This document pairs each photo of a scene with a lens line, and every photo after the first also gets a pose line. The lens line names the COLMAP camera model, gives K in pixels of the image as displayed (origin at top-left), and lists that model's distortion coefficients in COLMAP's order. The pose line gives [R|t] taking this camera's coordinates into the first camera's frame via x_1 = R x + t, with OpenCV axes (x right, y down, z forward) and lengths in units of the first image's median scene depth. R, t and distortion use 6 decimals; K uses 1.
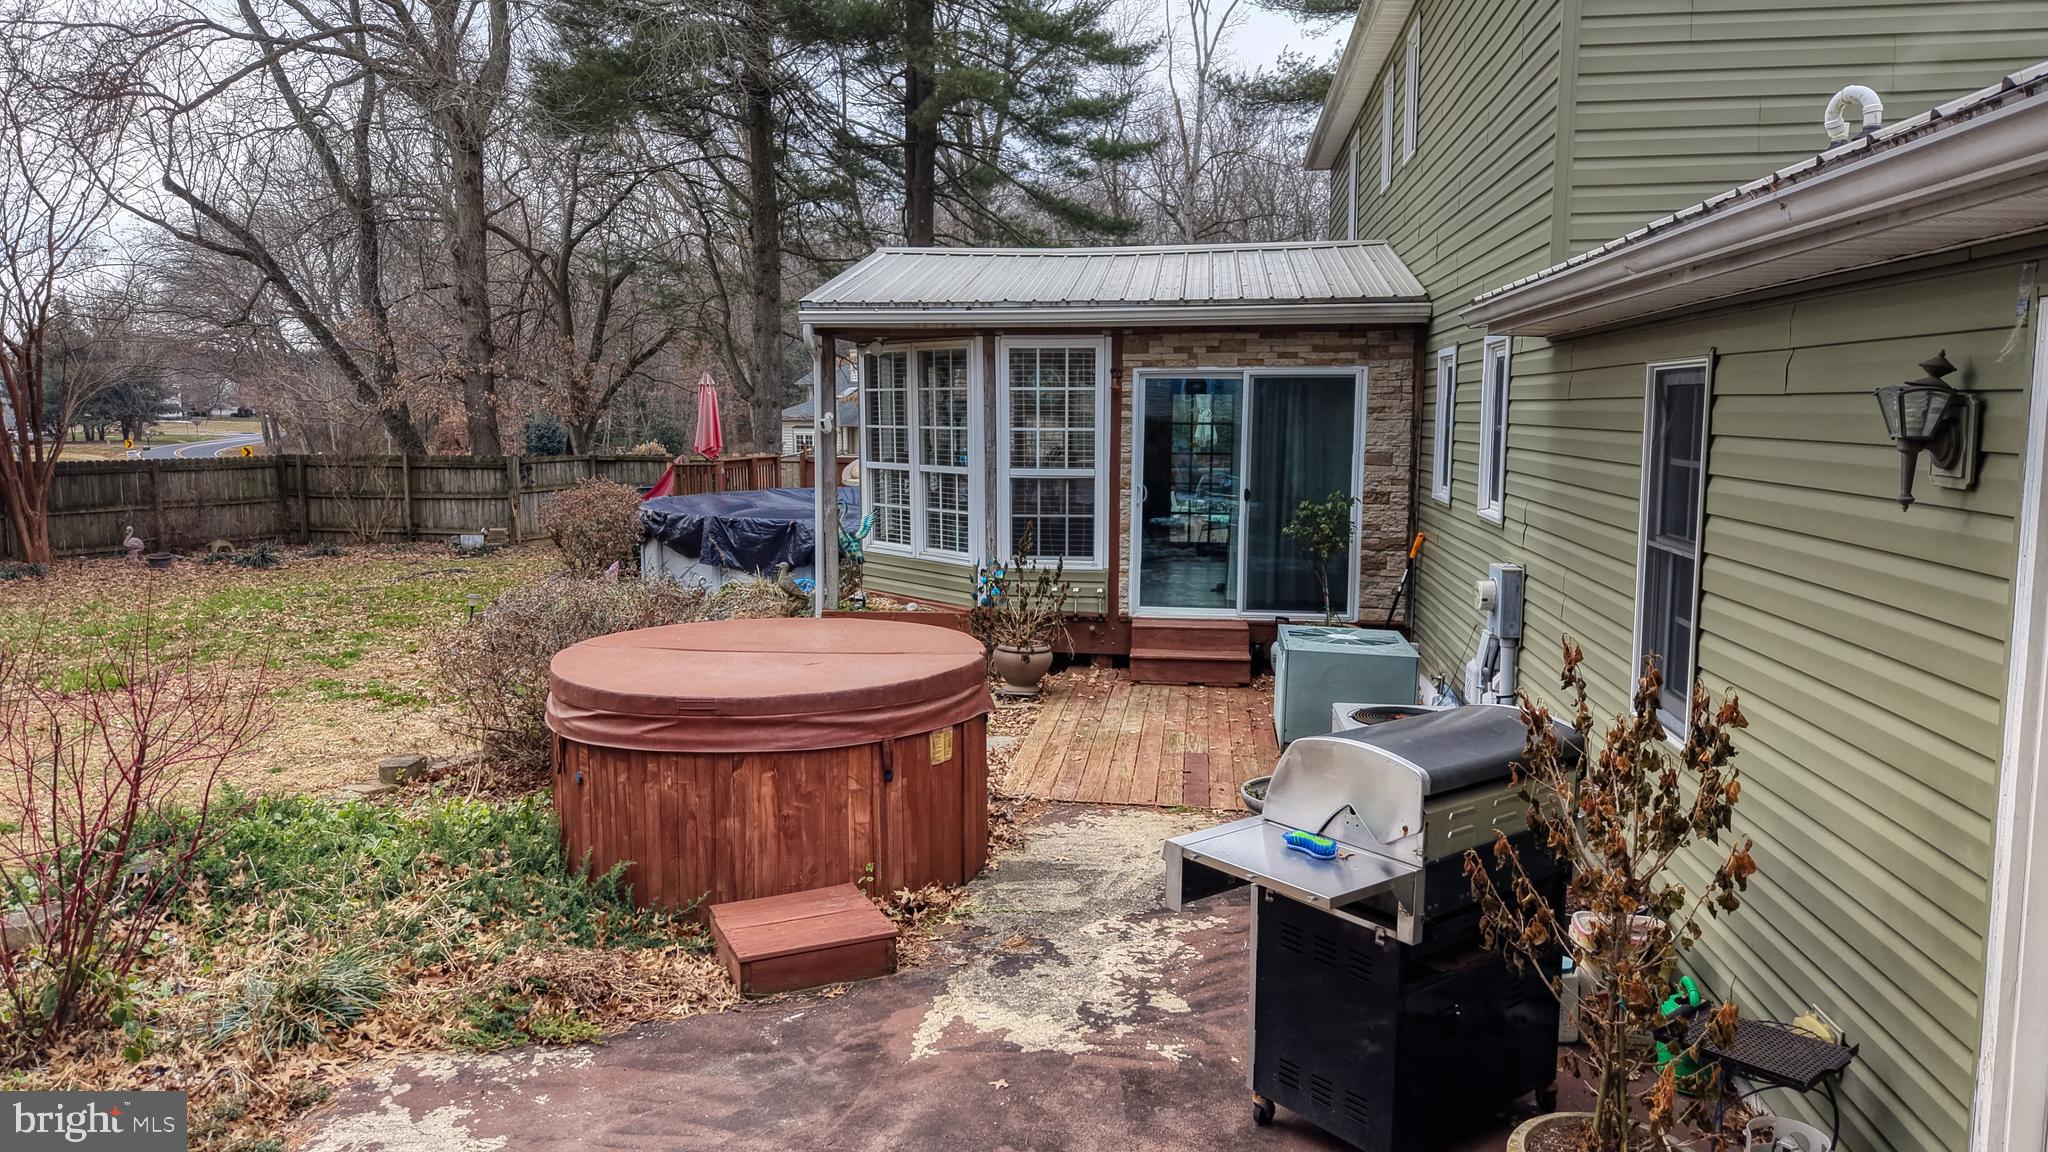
lens RADIAL K [[1367.2, 0, 1029.0], [0, 1367.2, 572.8], [0, 0, 1]] dist [0.041268, -0.050274]
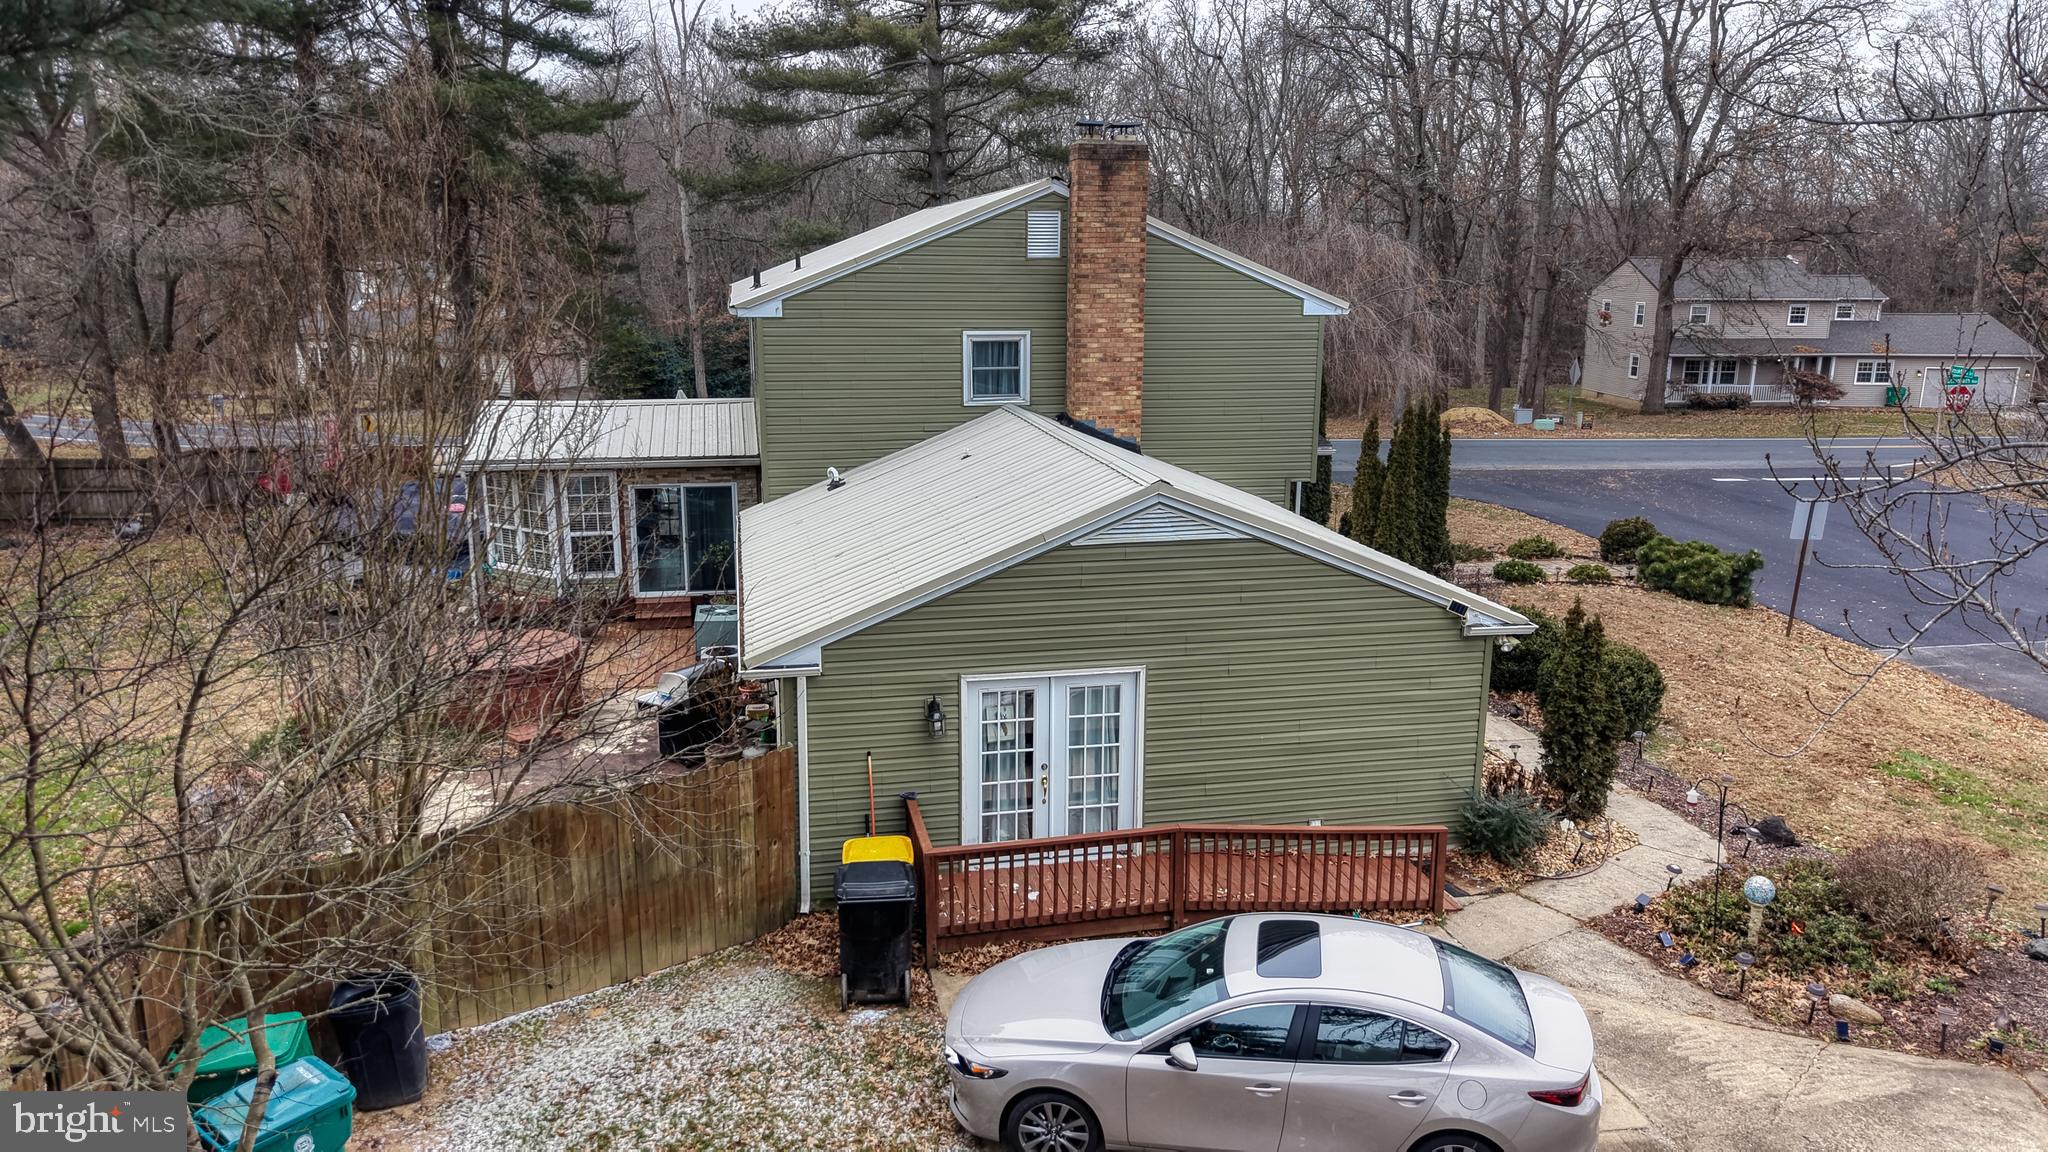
lens RADIAL K [[1367.2, 0, 1029.7], [0, 1367.2, 582.9], [0, 0, 1]] dist [0.041268, -0.050274]
pose [[0.943713, -0.068086, 0.323682, -0.037559], [0.030115, 0.992207, 0.120905, -0.241382], [-0.329392, -0.104352, 0.938409, -1.272623]]
